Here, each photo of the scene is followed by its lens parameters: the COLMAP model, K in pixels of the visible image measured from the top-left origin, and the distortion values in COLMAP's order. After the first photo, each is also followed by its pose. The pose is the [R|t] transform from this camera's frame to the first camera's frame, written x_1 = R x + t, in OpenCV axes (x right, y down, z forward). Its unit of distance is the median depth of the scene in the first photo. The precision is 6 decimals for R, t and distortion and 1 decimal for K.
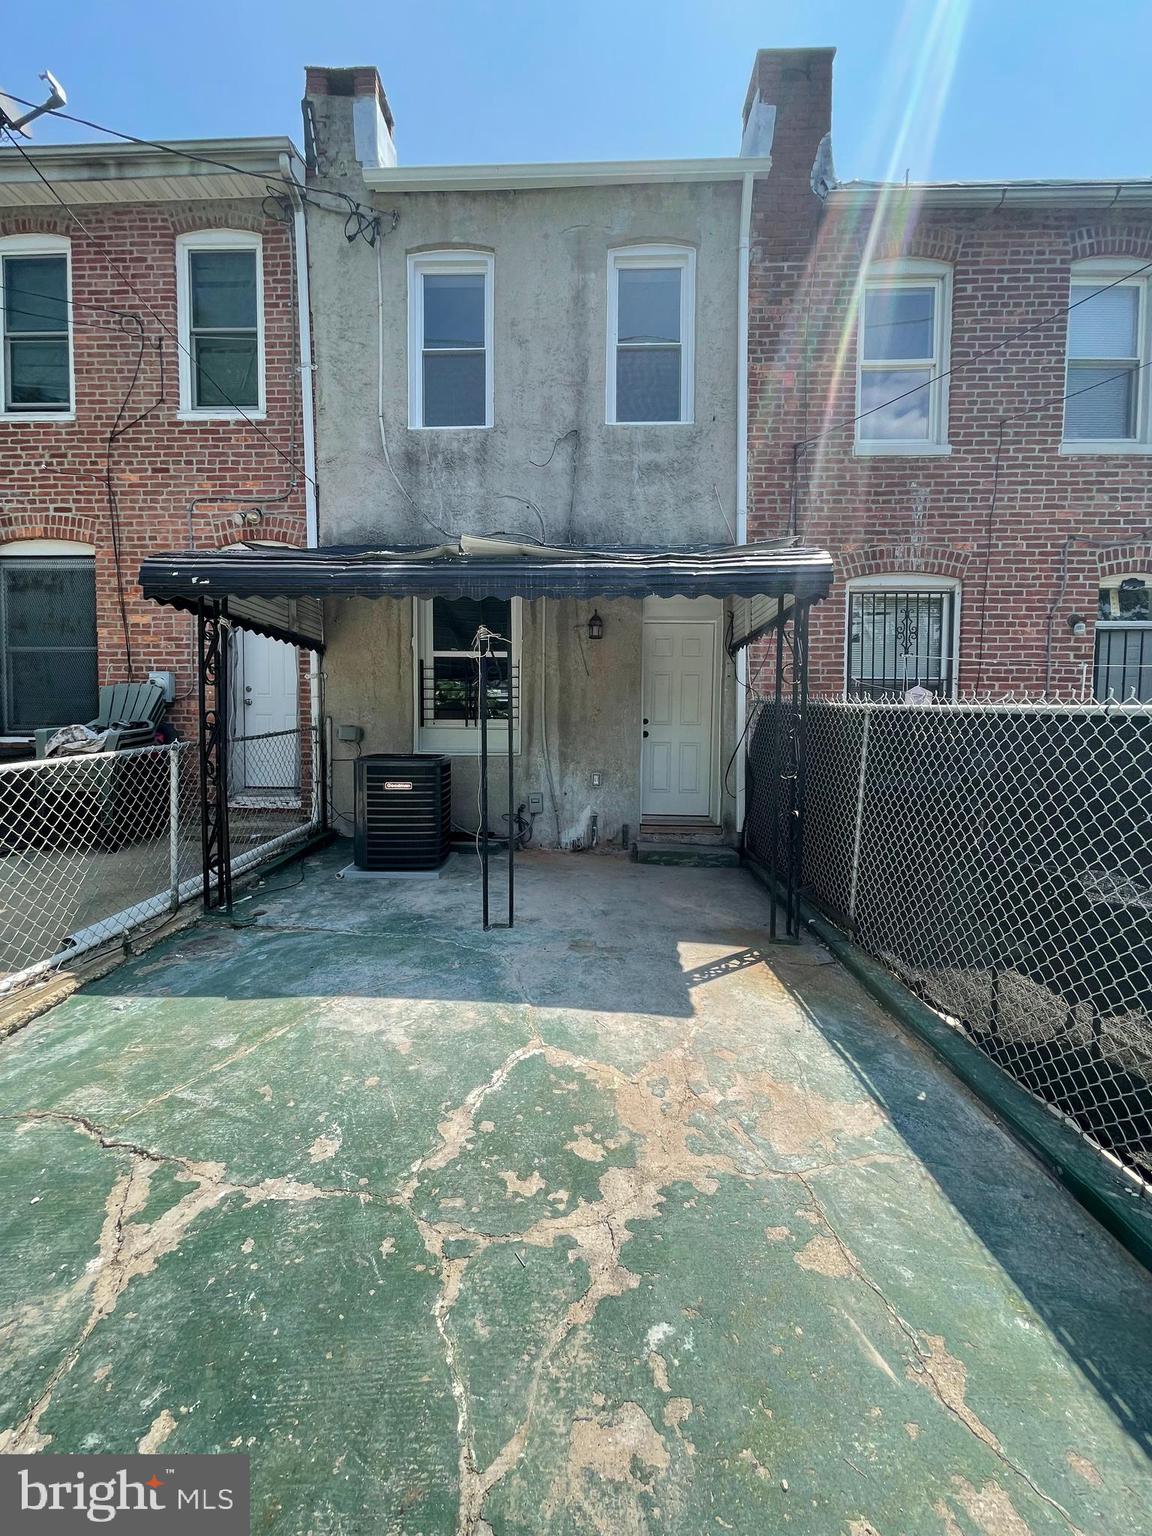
lens RADIAL K [[618.4, 0, 571.4], [0, 618.4, 765.6], [0, 0, 1]] dist [0.000319, 0.000326]
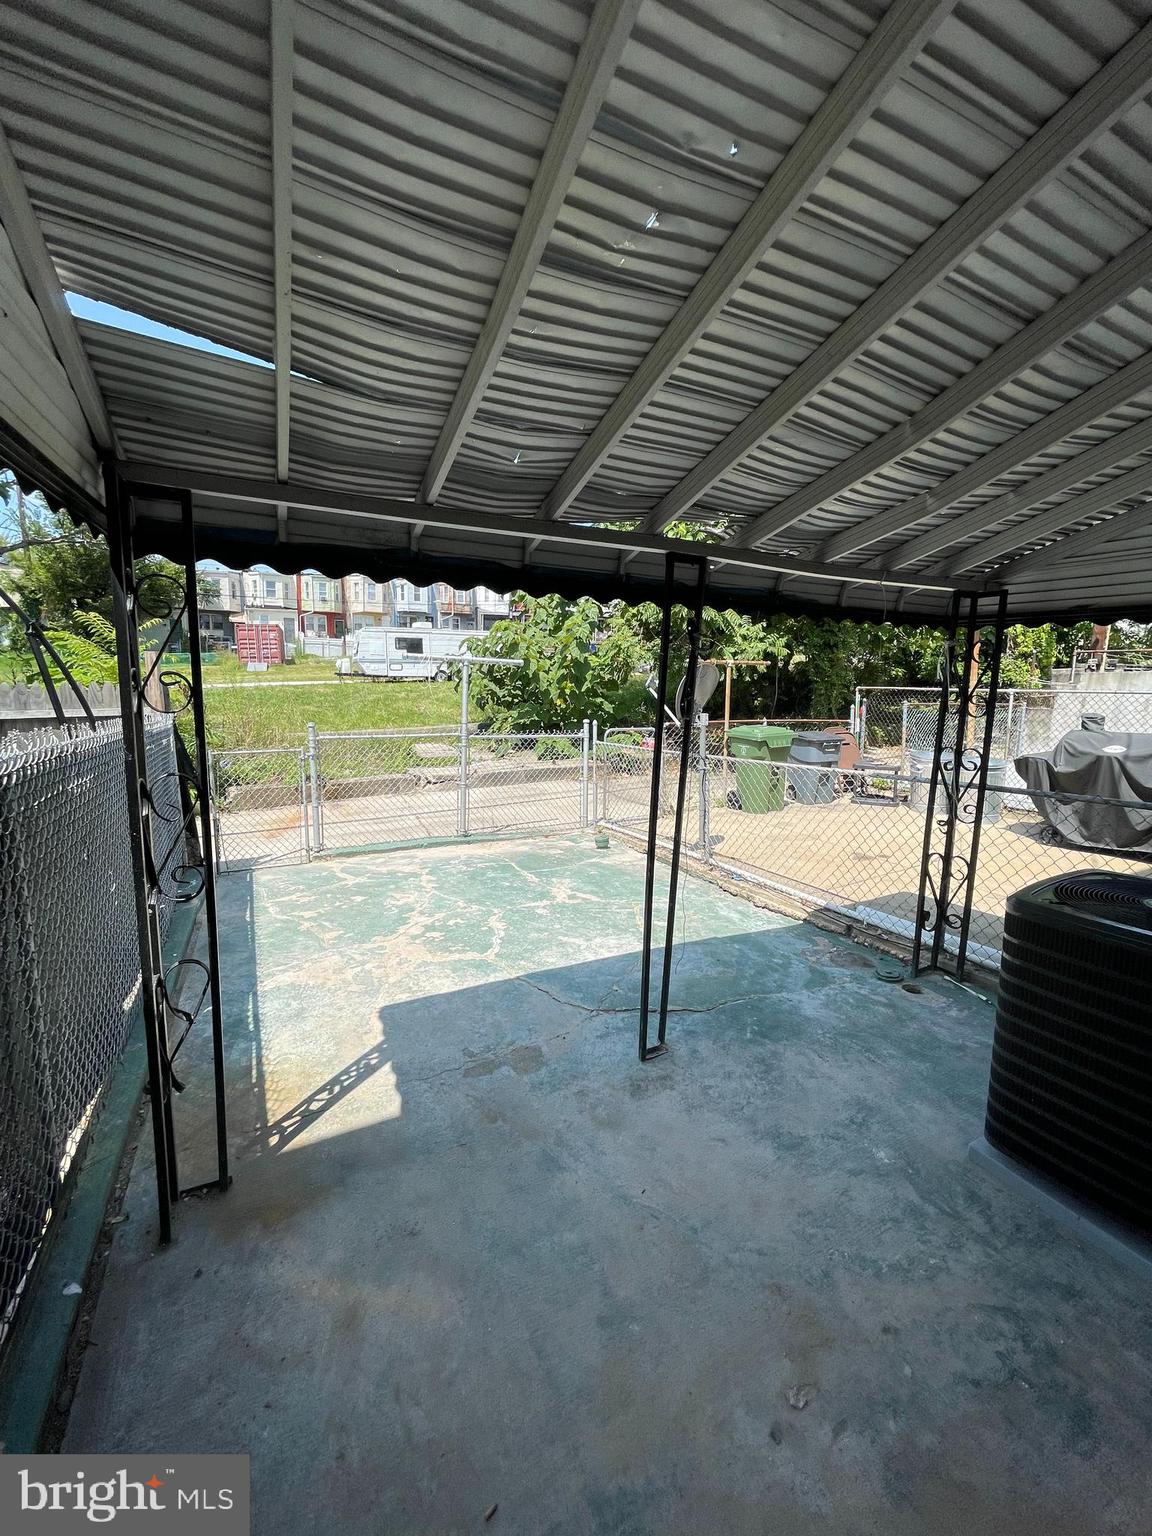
lens RADIAL K [[618.4, 0, 571.4], [0, 618.4, 765.6], [0, 0, 1]] dist [0.000319, 0.000326]
pose [[-0.889598, 0.033065, -0.455547, 0.366878], [-0.059968, 0.980287, 0.188257, -0.250310], [0.452791, 0.194791, -0.870078, 1.951868]]
